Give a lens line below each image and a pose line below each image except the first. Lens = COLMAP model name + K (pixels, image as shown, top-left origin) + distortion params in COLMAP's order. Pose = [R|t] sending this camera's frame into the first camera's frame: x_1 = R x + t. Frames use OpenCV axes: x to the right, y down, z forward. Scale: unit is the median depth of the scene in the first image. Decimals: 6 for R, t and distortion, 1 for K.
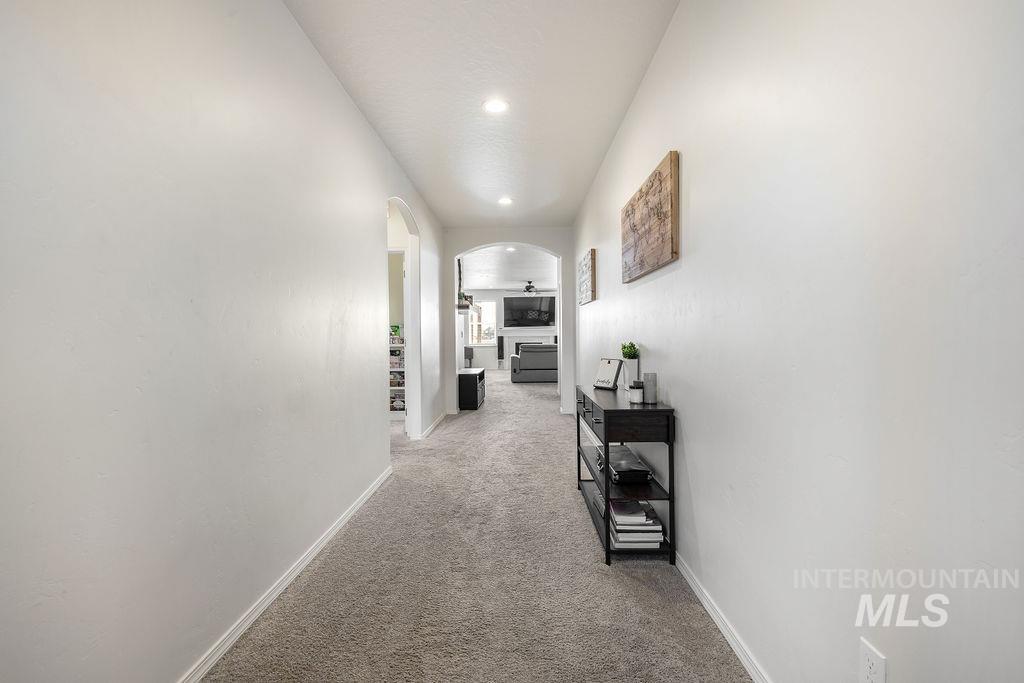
lens RADIAL K [[462.8, 0, 512.0], [0, 462.8, 341.5], [0, 0, 1]] dist [0.000045, 0.000011]
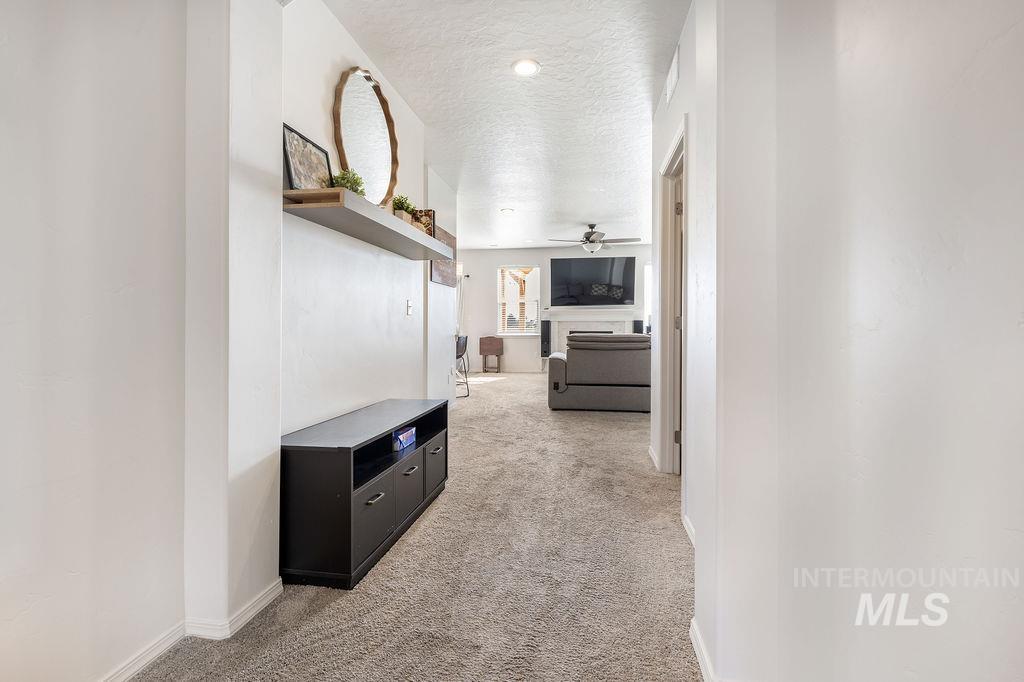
lens RADIAL K [[462.8, 0, 512.0], [0, 462.8, 341.0], [0, 0, 1]] dist [0.000045, 0.000011]
pose [[0.988785, 0.008501, -0.149104, 0.024415], [-0.005286, 0.999745, 0.021942, 0.002688], [0.149252, -0.020908, 0.988578, 0.368923]]
